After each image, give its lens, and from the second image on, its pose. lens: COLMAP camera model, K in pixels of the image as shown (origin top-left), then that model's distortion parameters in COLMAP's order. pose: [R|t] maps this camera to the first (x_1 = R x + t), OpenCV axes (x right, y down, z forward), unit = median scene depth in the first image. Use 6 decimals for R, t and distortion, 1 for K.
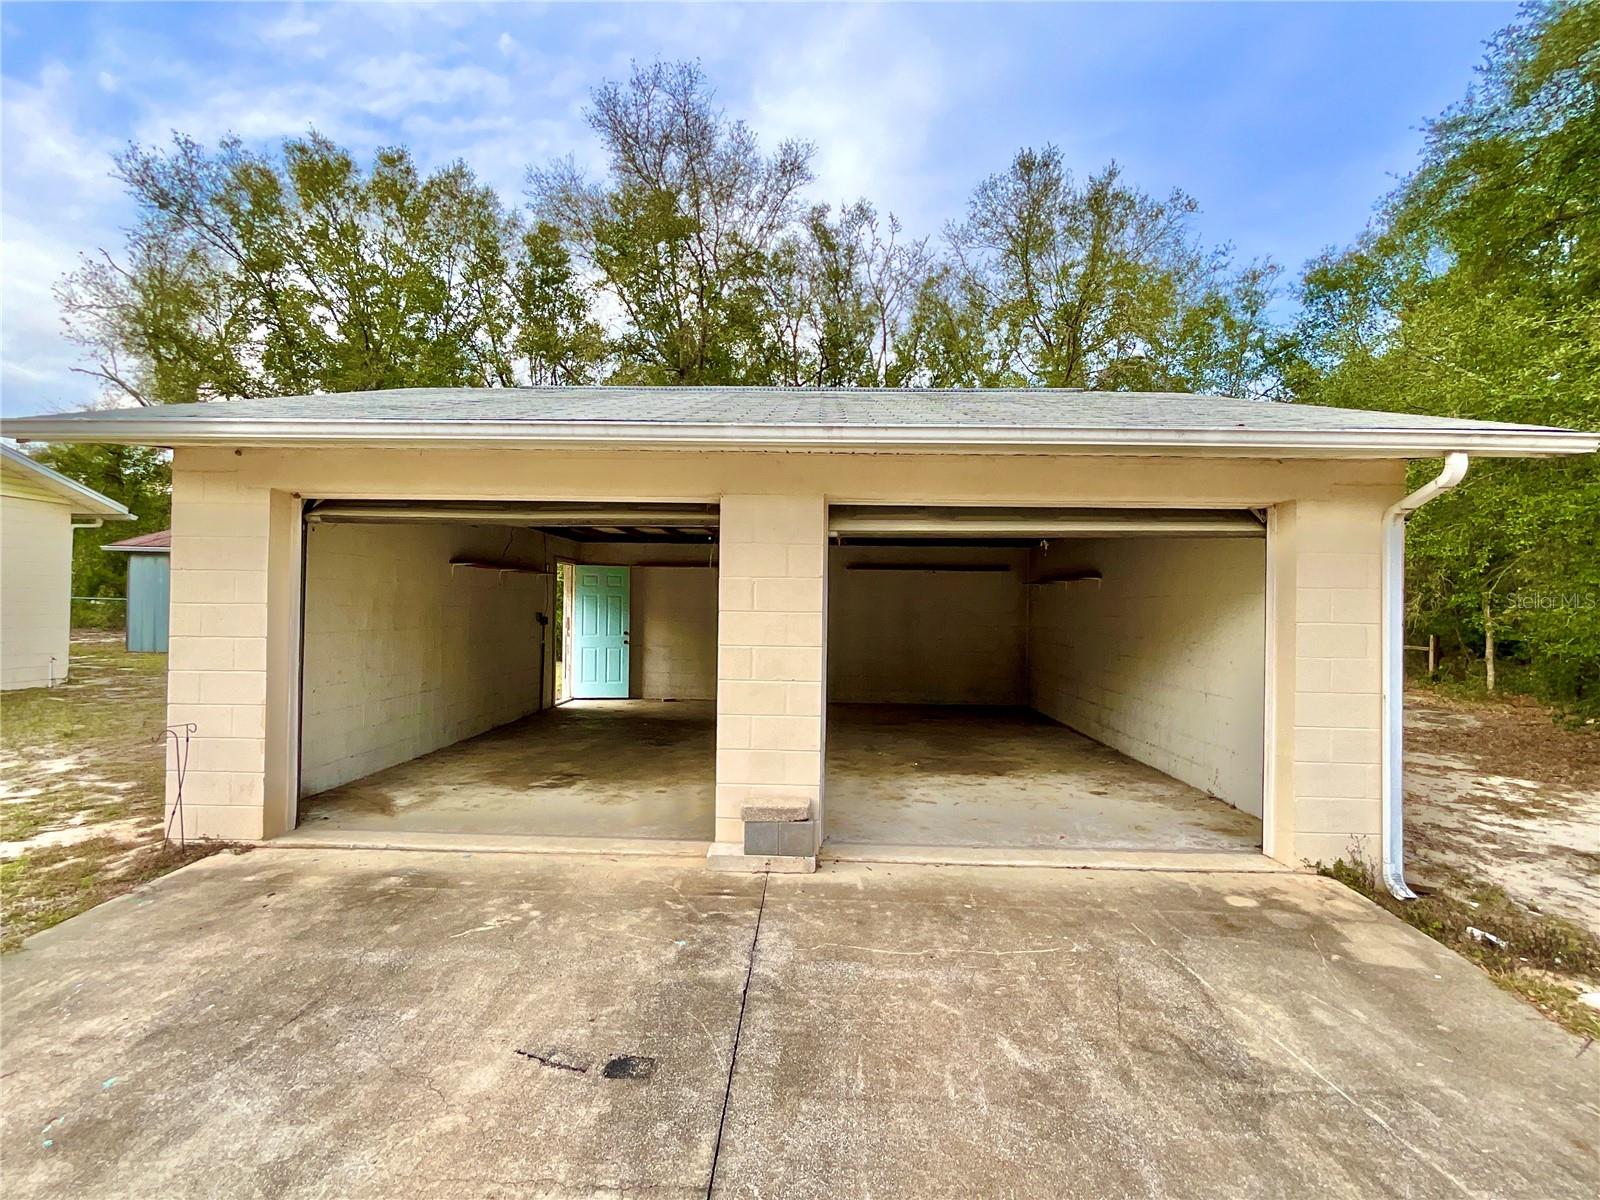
lens RADIAL K [[749.3, 0, 800.0], [0, 749.3, 600.0], [0, 0, 1]] dist [-0.009624, 0.000074]
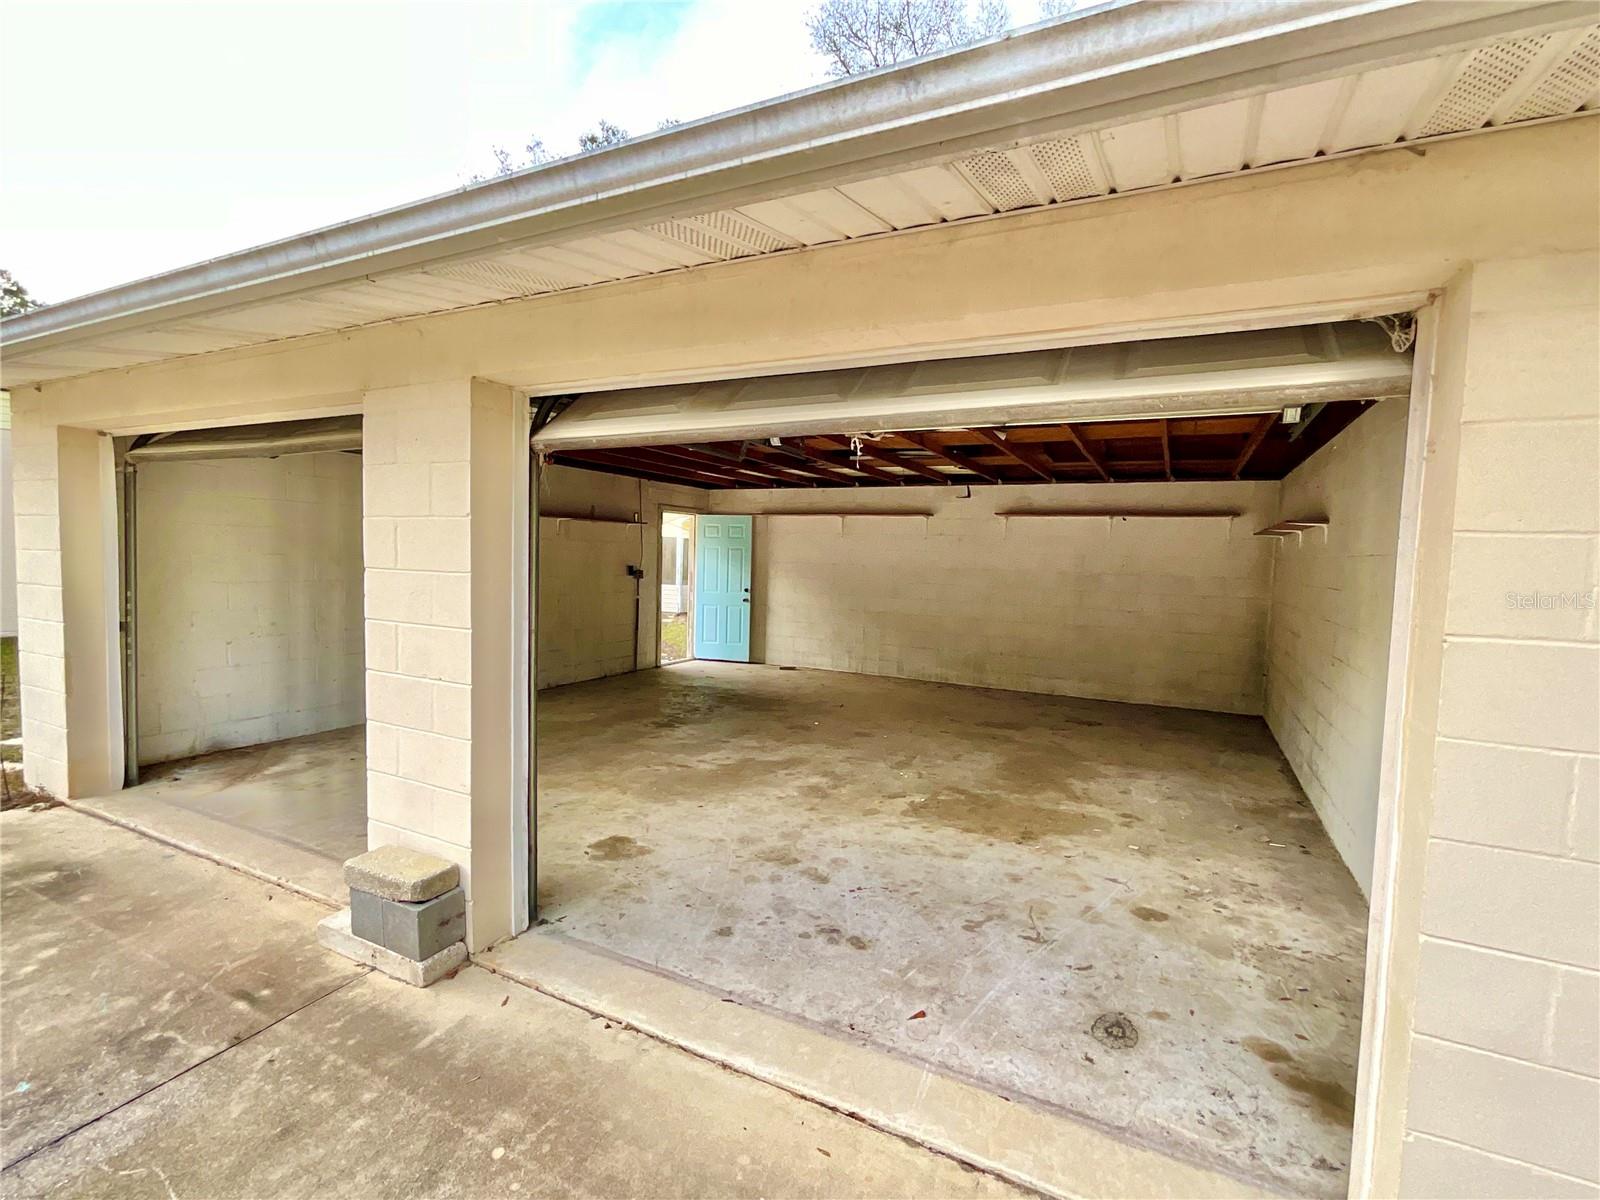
lens RADIAL K [[745.1, 0, 800.0], [0, 745.1, 600.0], [0, 0, 1]] dist [-0.000720, -0.000107]
pose [[0.904915, 0.037105, -0.423972, 0.525362], [-0.011690, 0.997983, 0.062391, -0.002363], [0.425432, -0.051503, 0.903524, 0.554080]]
